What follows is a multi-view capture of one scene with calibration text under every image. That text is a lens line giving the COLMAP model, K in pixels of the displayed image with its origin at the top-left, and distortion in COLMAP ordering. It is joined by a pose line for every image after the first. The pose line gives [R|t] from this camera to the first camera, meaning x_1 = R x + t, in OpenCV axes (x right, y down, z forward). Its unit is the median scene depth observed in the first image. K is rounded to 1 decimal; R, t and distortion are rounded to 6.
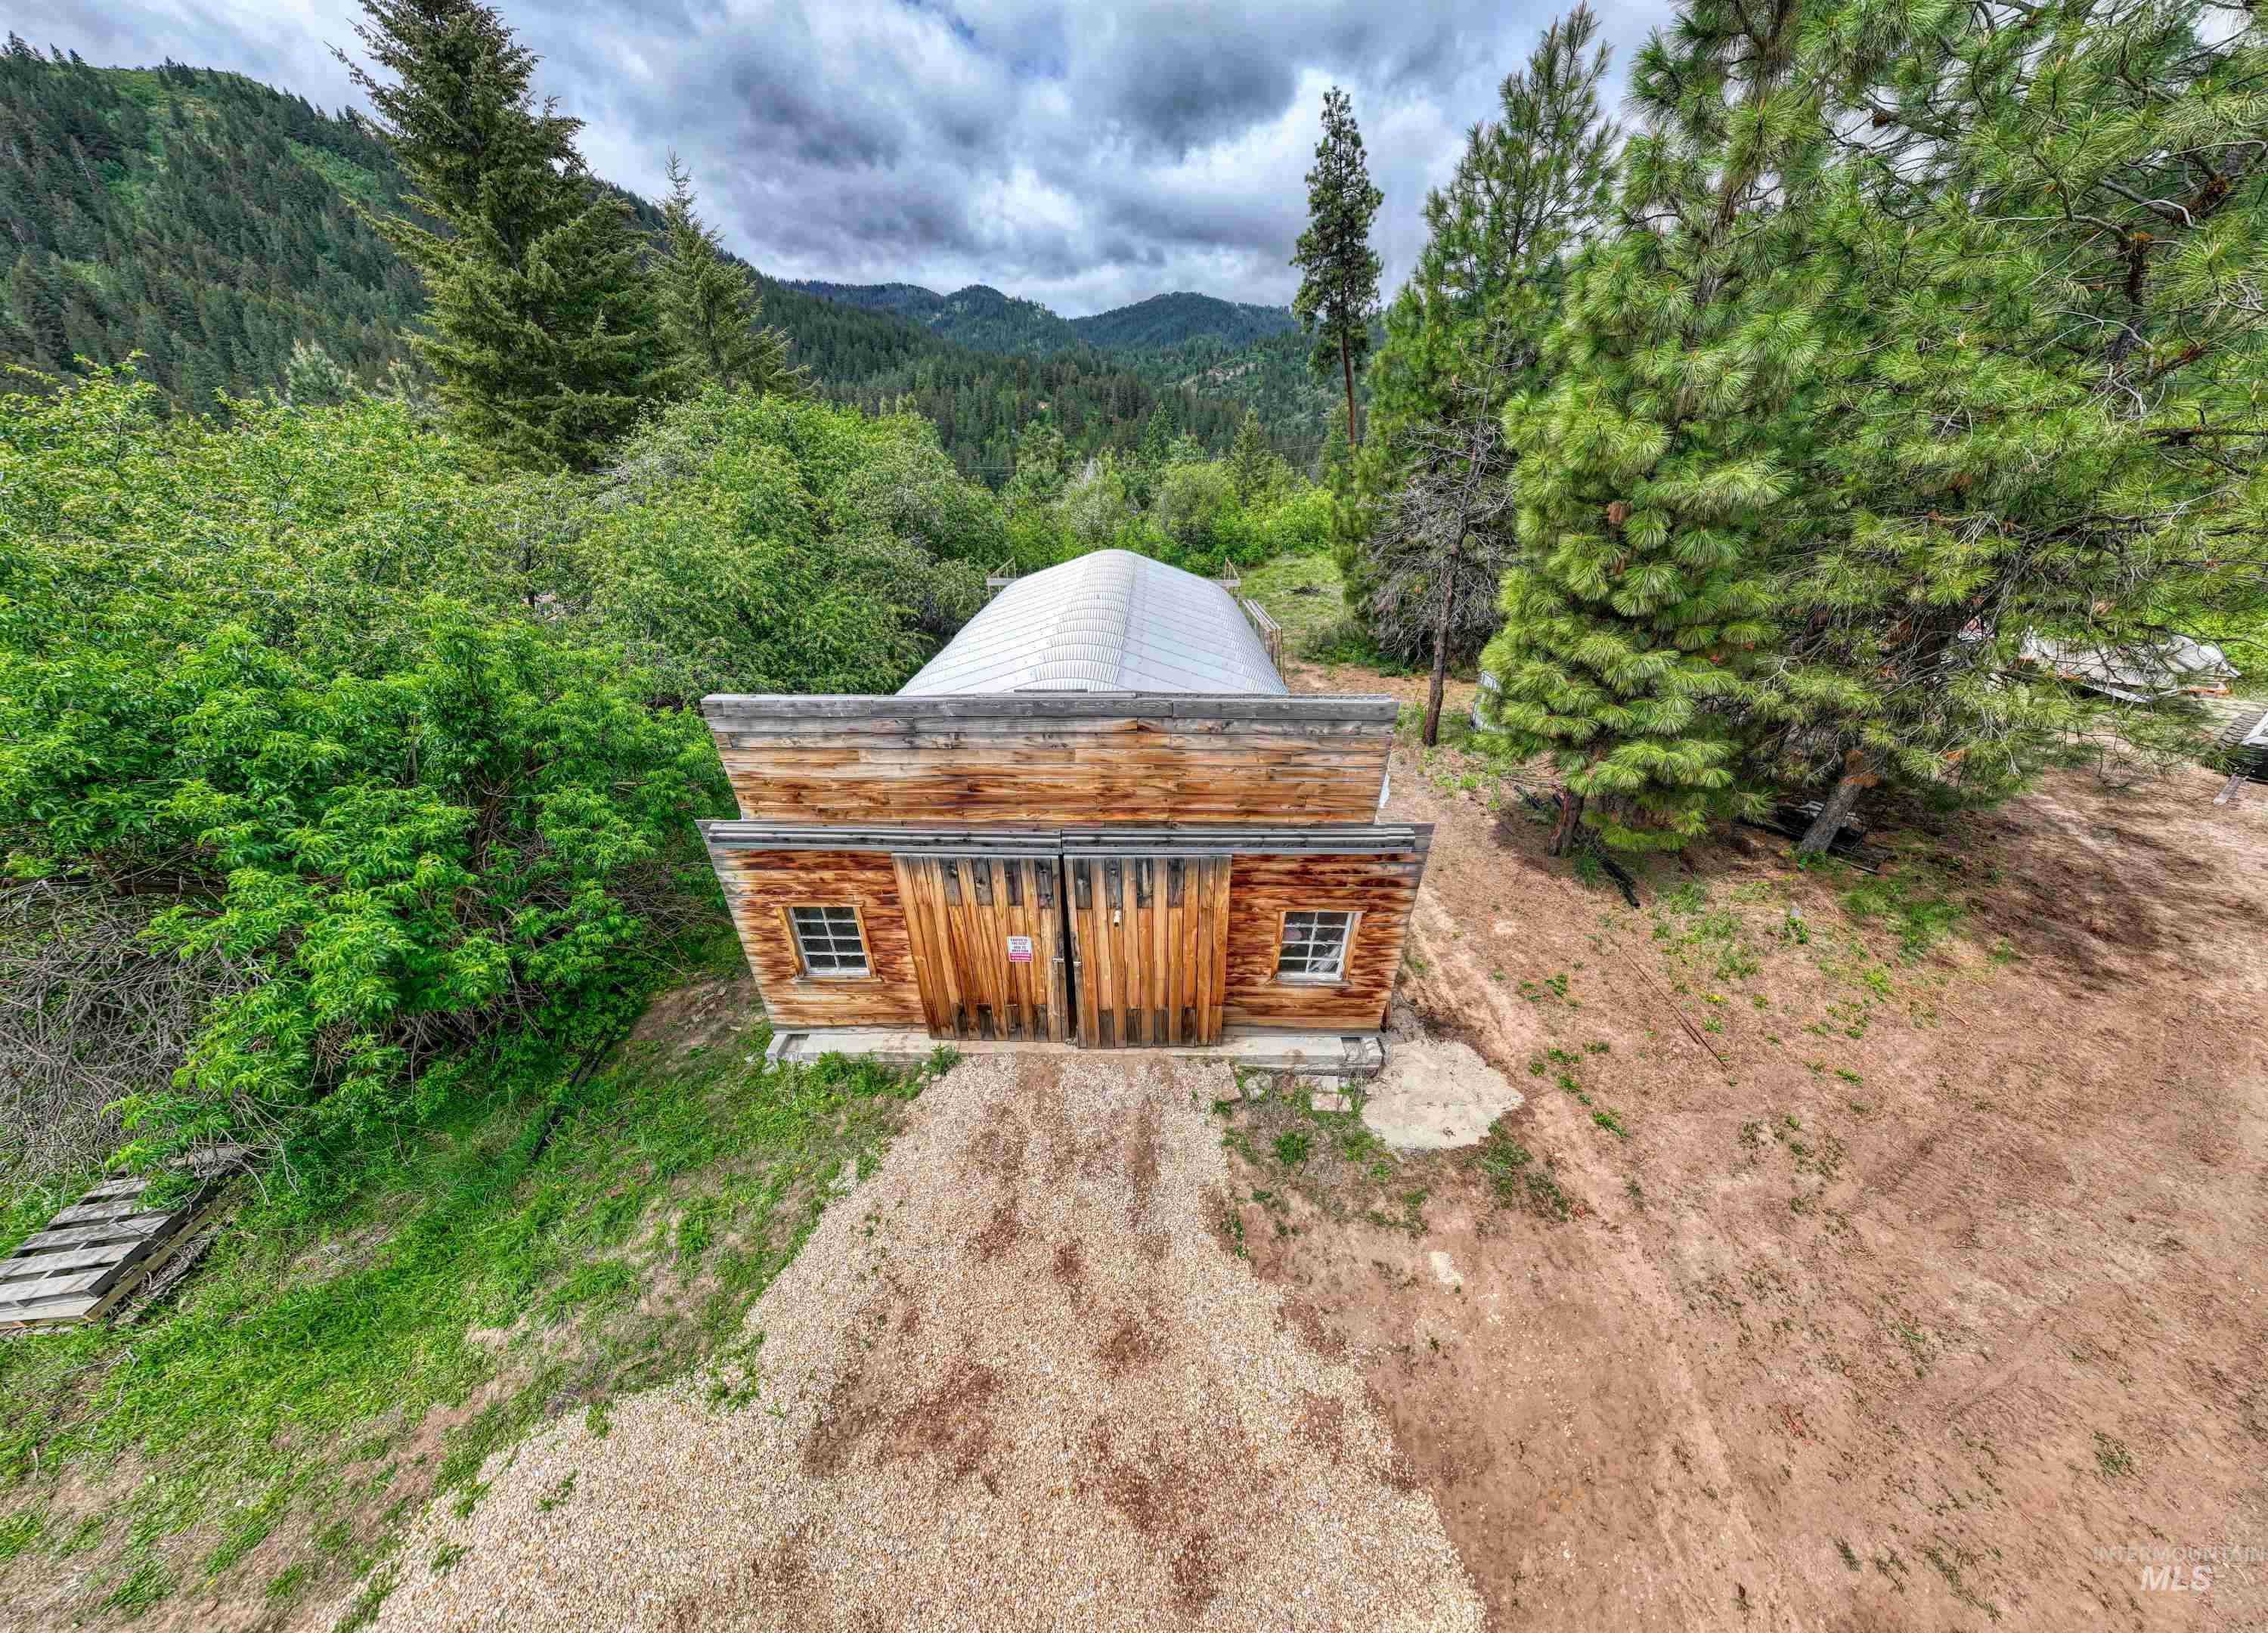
lens RADIAL K [[670.8, 0, 1143.7], [0, 670.8, 811.6], [0, 0, 1]] dist [0.002776, 0.000017]
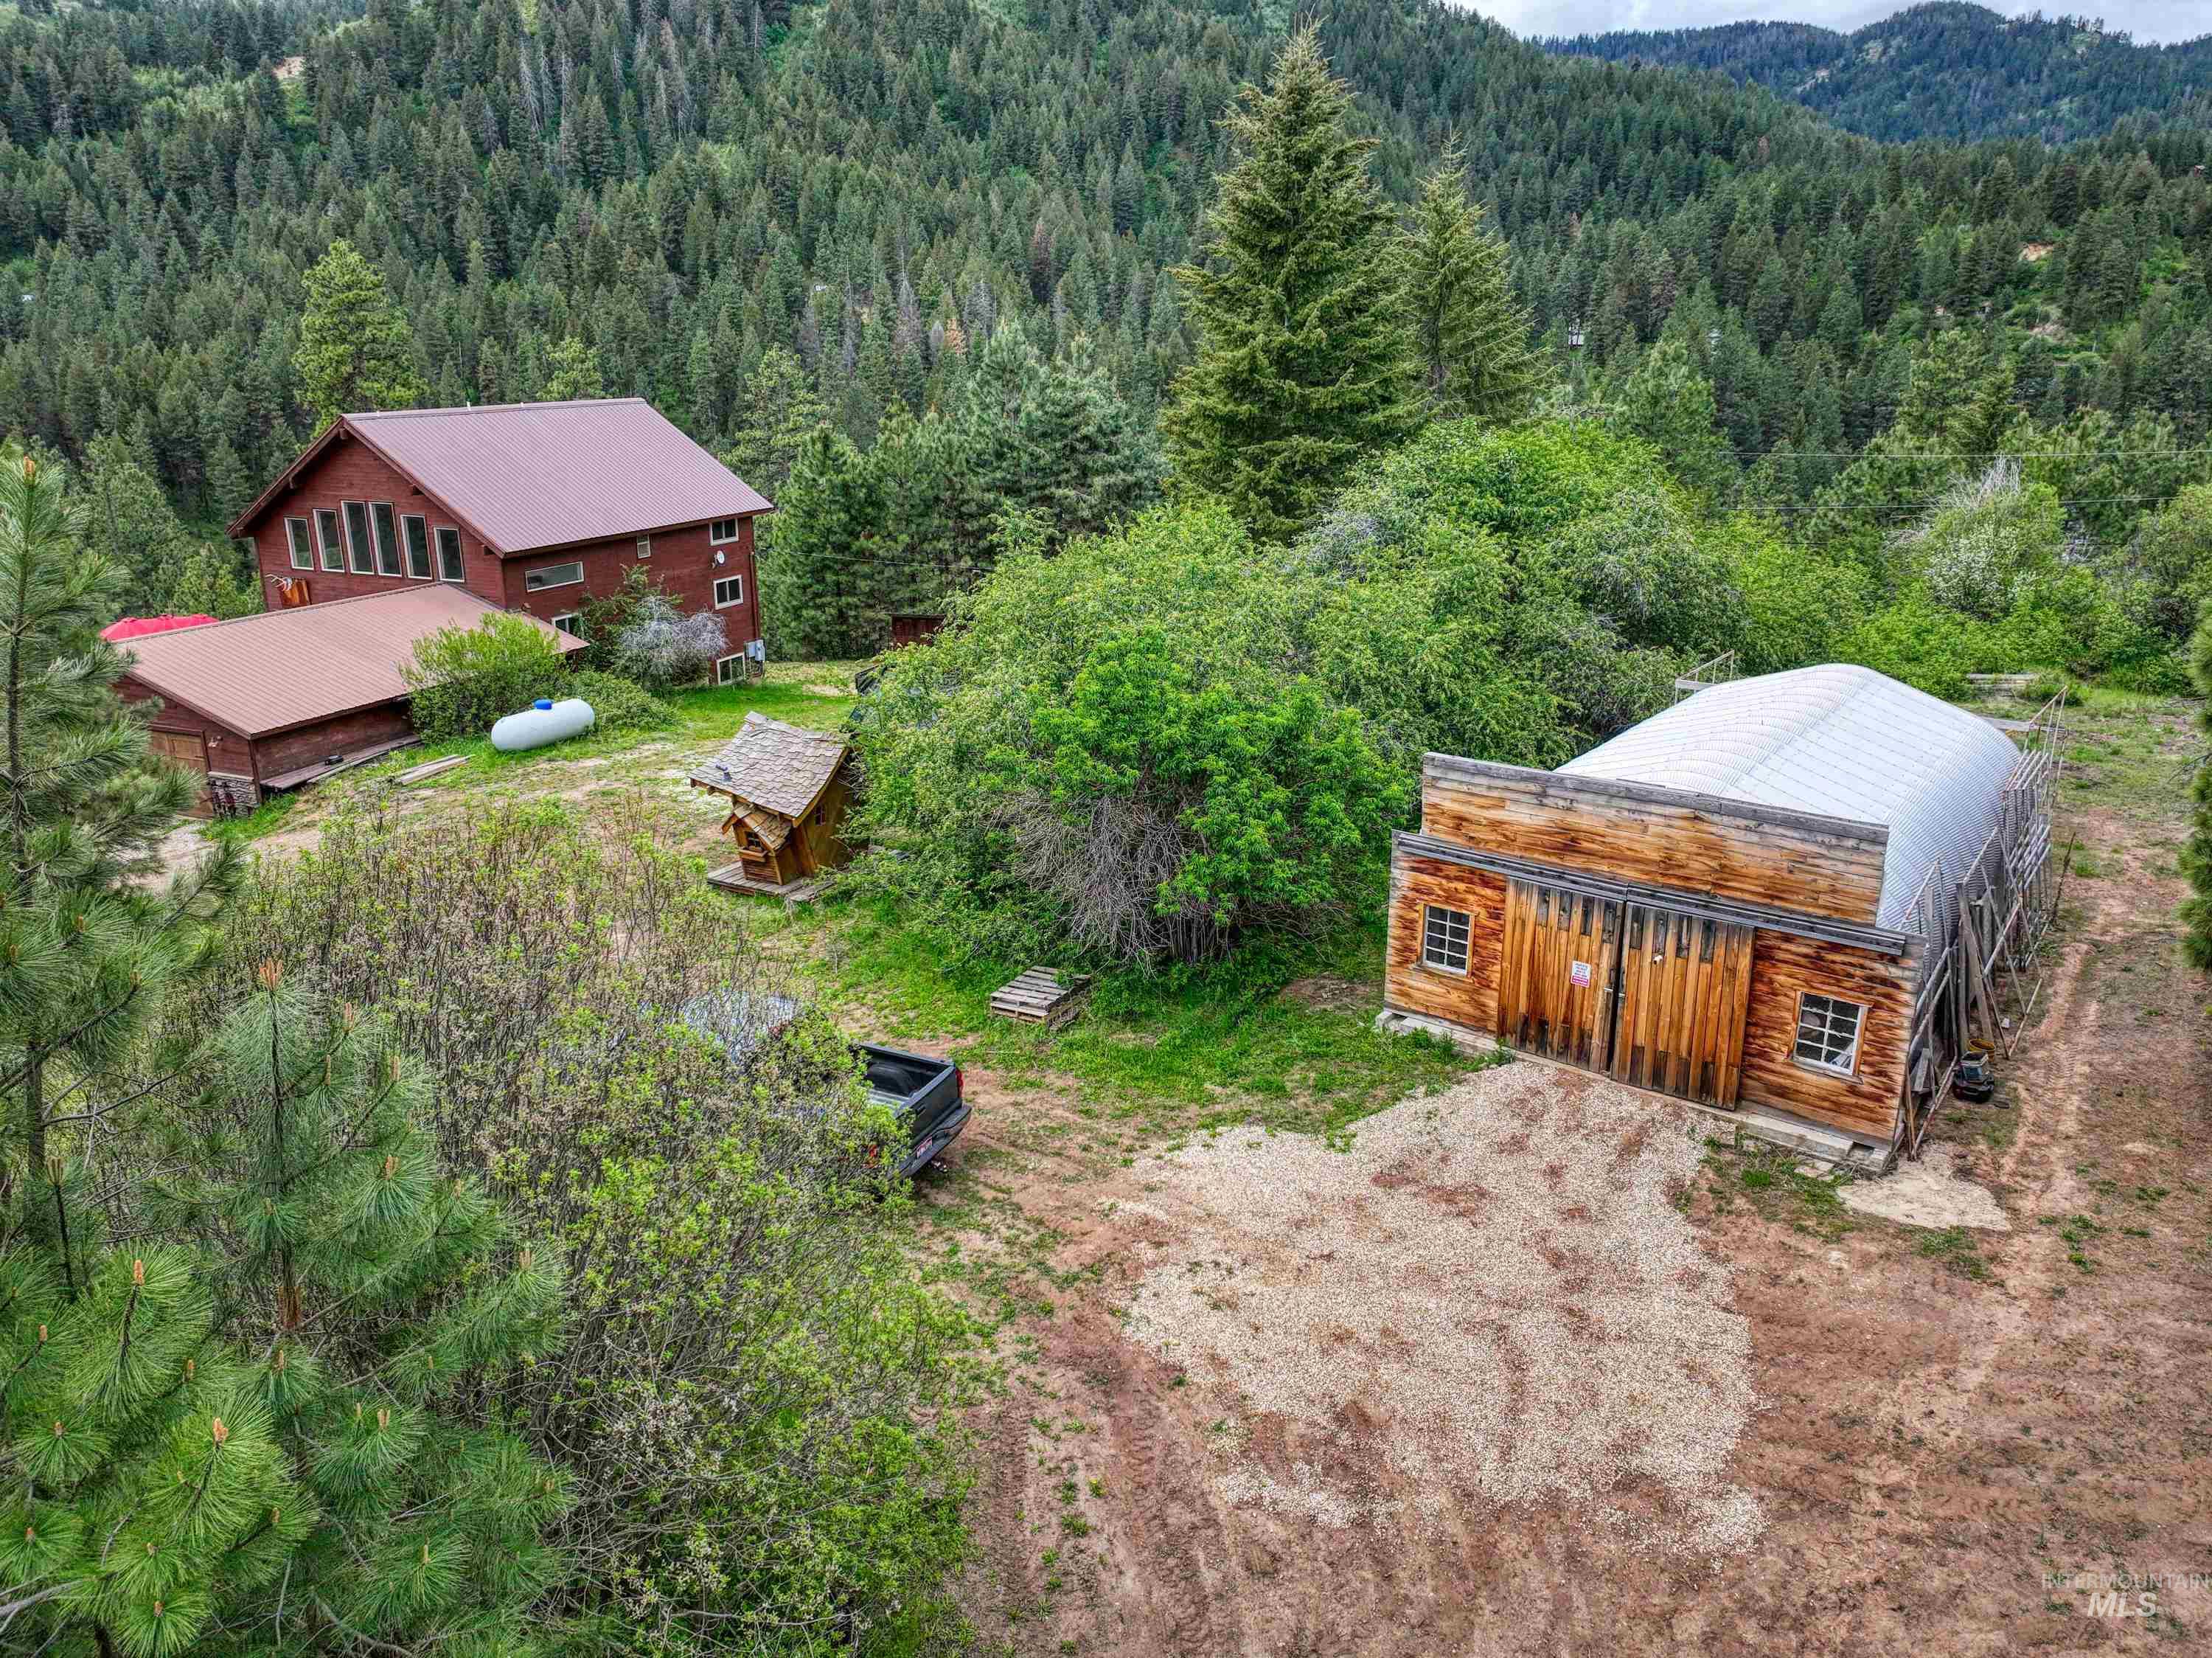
lens RADIAL K [[1533.8, 0, 1122.3], [0, 1533.8, 831.8], [0, 0, 1]] dist [-0.009197, 0.025681]
pose [[0.802555, 0.175888, -0.570060, 0.773555], [-0.278129, 0.955664, -0.096698, 0.493702], [0.527778, 0.236155, 0.815893, -2.027075]]
